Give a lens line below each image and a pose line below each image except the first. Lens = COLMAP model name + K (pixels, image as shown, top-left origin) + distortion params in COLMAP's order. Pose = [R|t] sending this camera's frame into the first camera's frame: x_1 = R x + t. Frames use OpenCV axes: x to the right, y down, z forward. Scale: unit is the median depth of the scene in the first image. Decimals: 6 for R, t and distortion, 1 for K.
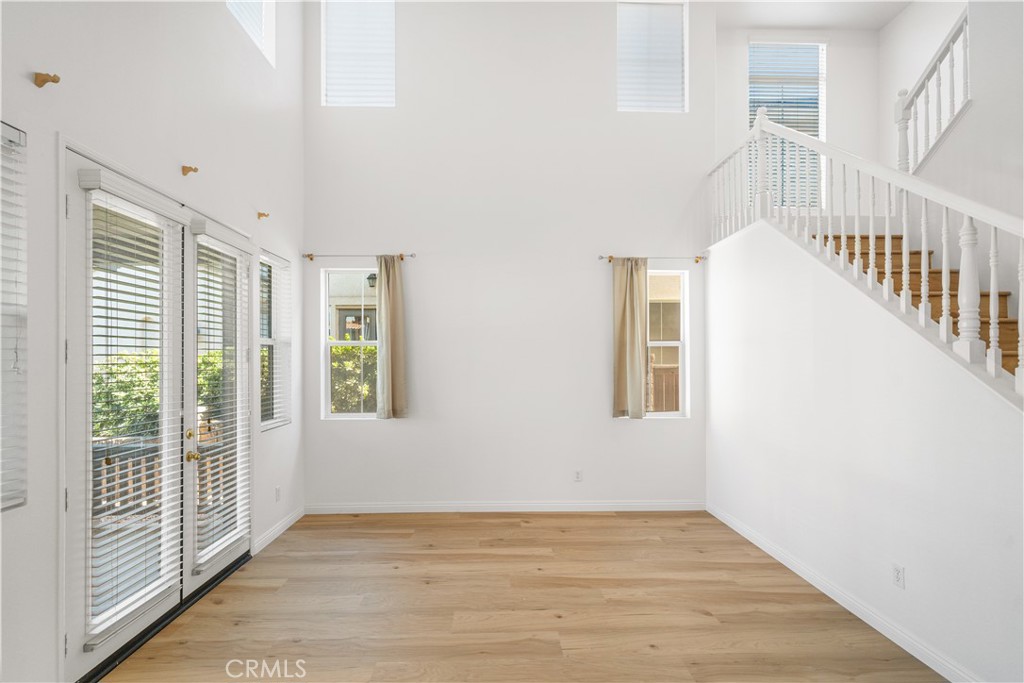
lens RADIAL K [[468.2, 0, 510.0], [0, 468.2, 356.0], [0, 0, 1]] dist [0.005836, -0.000604]
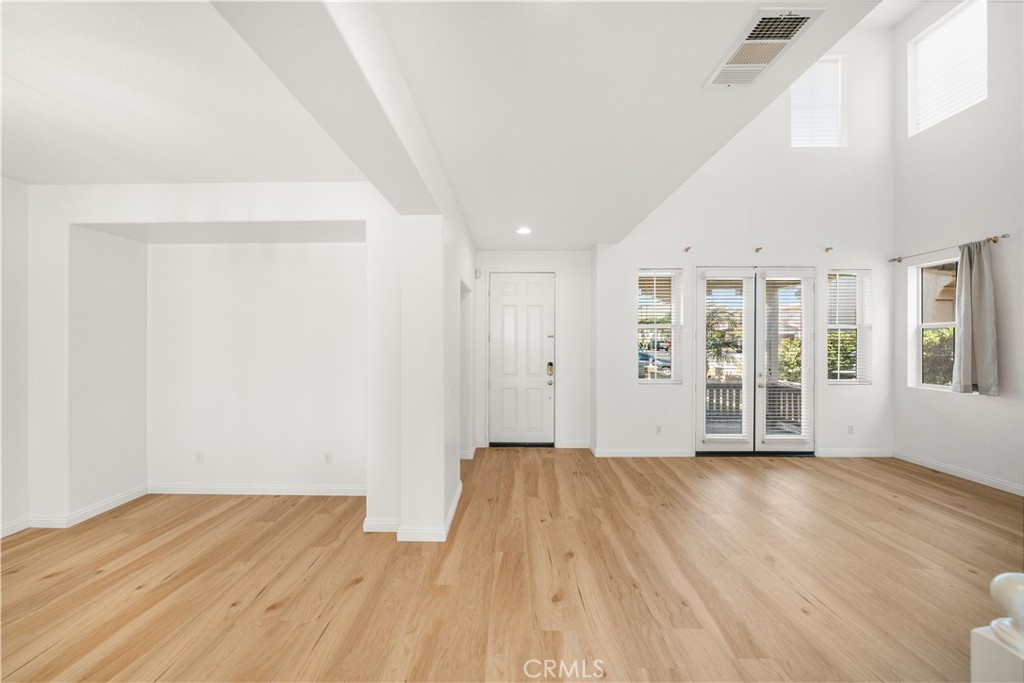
lens RADIAL K [[351.0, 0, 510.0], [0, 351.0, 346.8], [0, 0, 1]] dist [-0.005354, -0.000166]
pose [[-0.037181, 0.020603, -0.999096, 0.668137], [0.009075, 0.999753, 0.020279, -0.001294], [0.999267, -0.008313, -0.037358, -0.041156]]
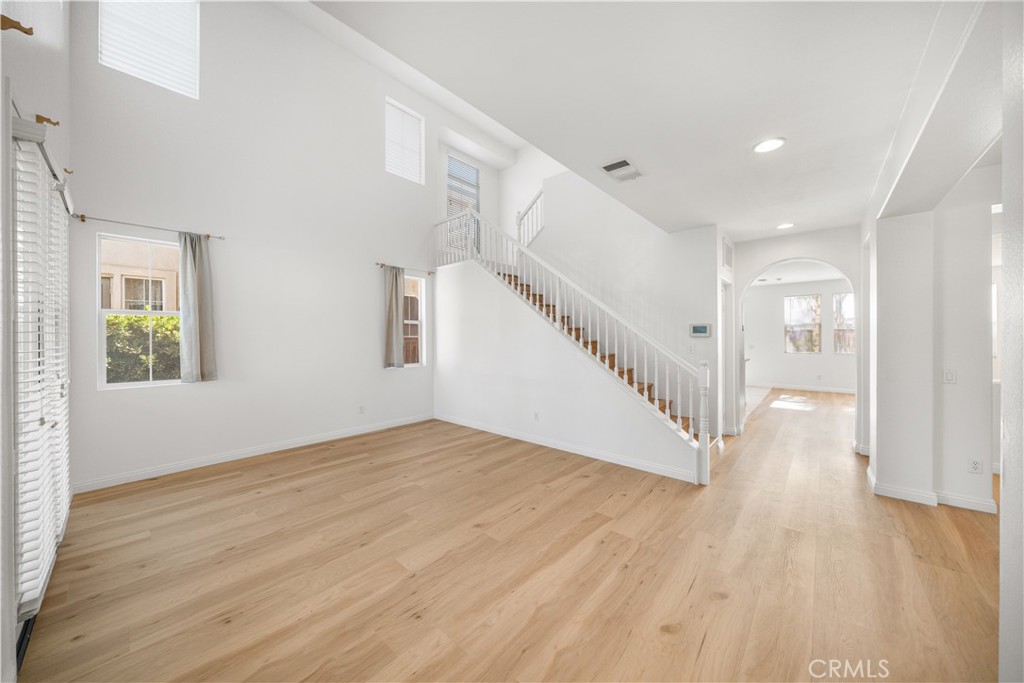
lens RADIAL K [[351.0, 0, 506.1], [0, 351.0, 340.8], [0, 0, 1]] dist [-0.005354, -0.000166]
pose [[0.691667, -0.009401, 0.722155, -0.396347], [-0.004133, 0.999847, 0.016975, 0.021167], [-0.722205, -0.014726, 0.691523, -0.108449]]
